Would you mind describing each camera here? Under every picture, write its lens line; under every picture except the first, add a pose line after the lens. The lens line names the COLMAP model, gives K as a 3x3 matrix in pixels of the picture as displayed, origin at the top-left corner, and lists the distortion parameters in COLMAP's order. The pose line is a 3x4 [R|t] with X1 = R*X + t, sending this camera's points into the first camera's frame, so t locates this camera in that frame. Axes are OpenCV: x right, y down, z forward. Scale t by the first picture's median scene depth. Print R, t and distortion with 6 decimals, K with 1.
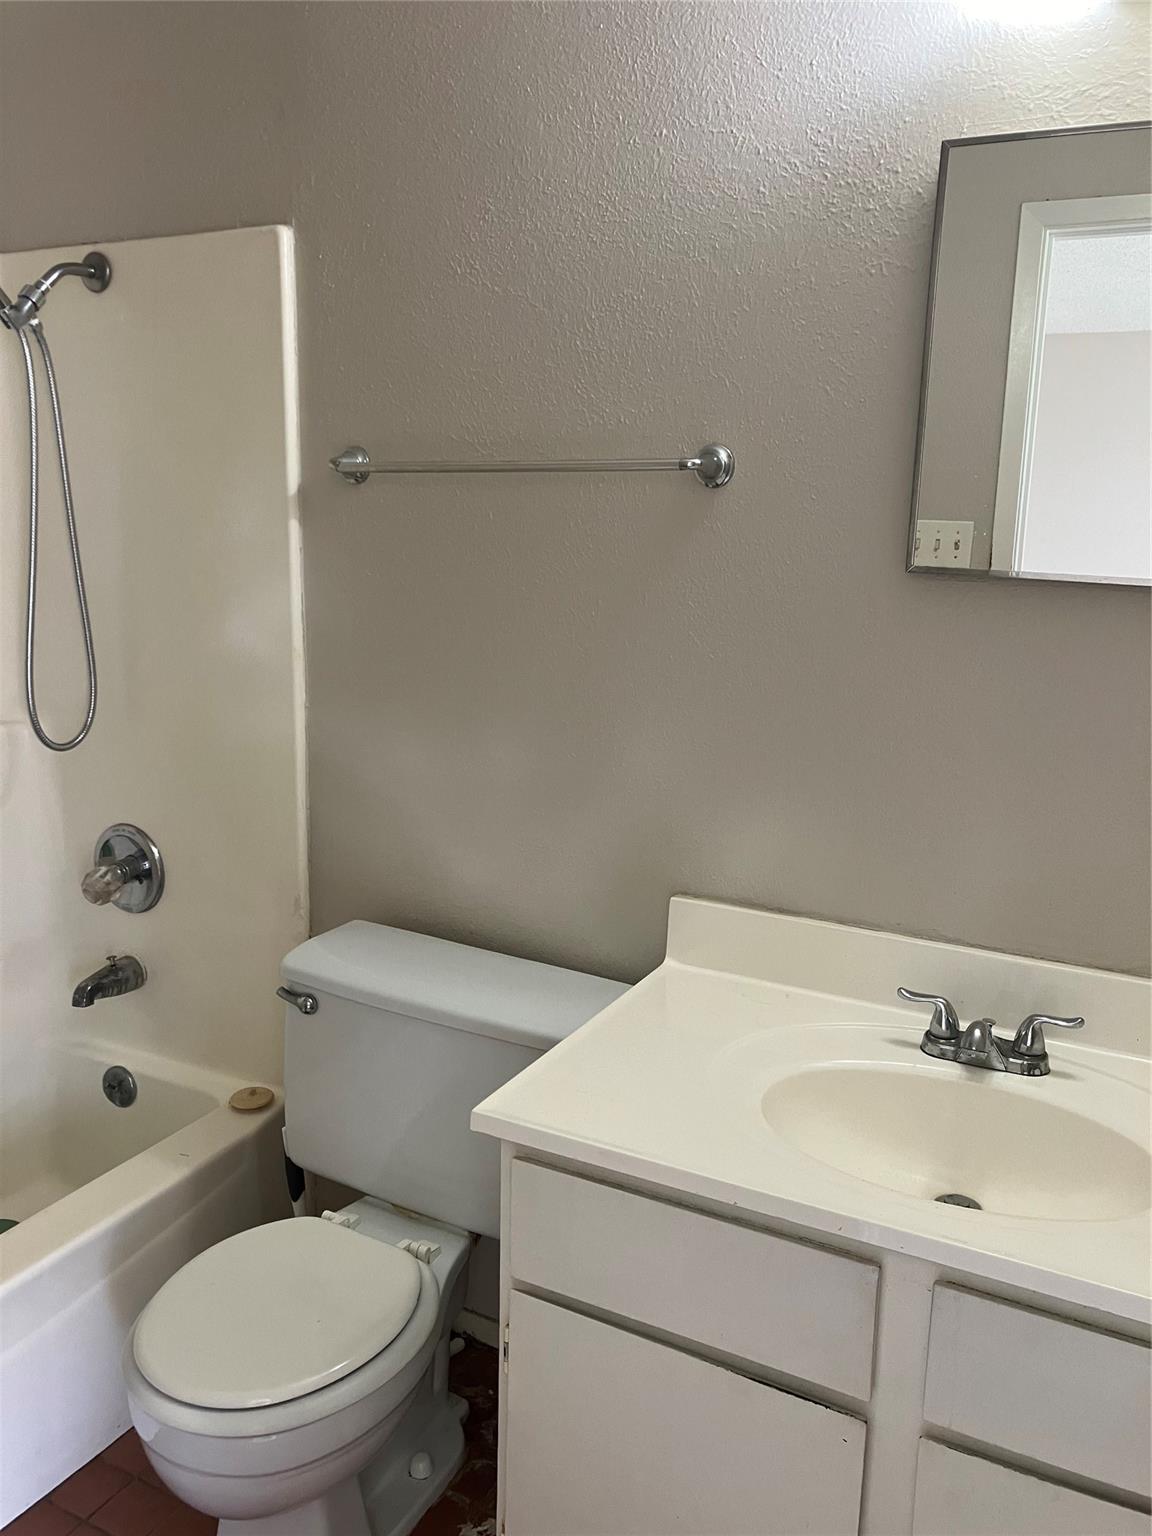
lens RADIAL K [[1278.1, 0, 592.2], [0, 1278.1, 760.2], [0, 0, 1]] dist [0.040663, -0.046066]
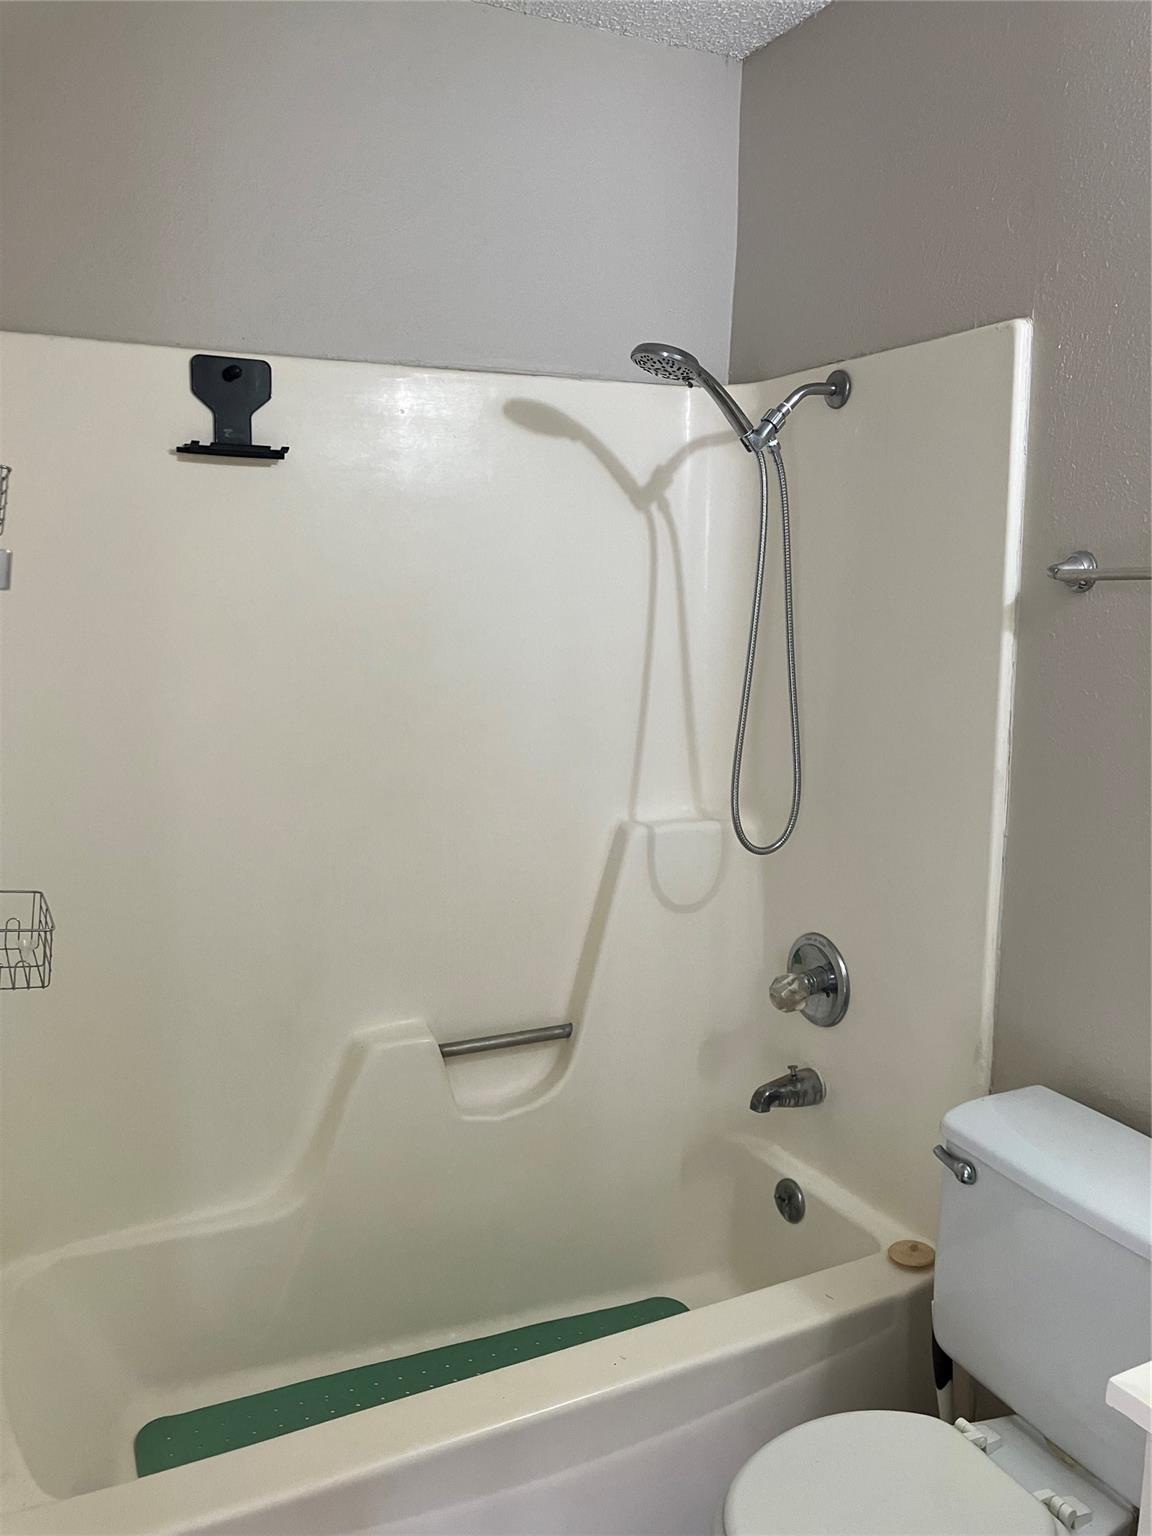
lens RADIAL K [[1278.1, 0, 592.2], [0, 1278.1, 760.2], [0, 0, 1]] dist [0.040663, -0.046066]
pose [[0.818918, 0.063710, -0.570364, 0.051360], [-0.103138, 0.993977, -0.037056, -0.031078], [0.564567, 0.089172, 0.820556, 0.087214]]
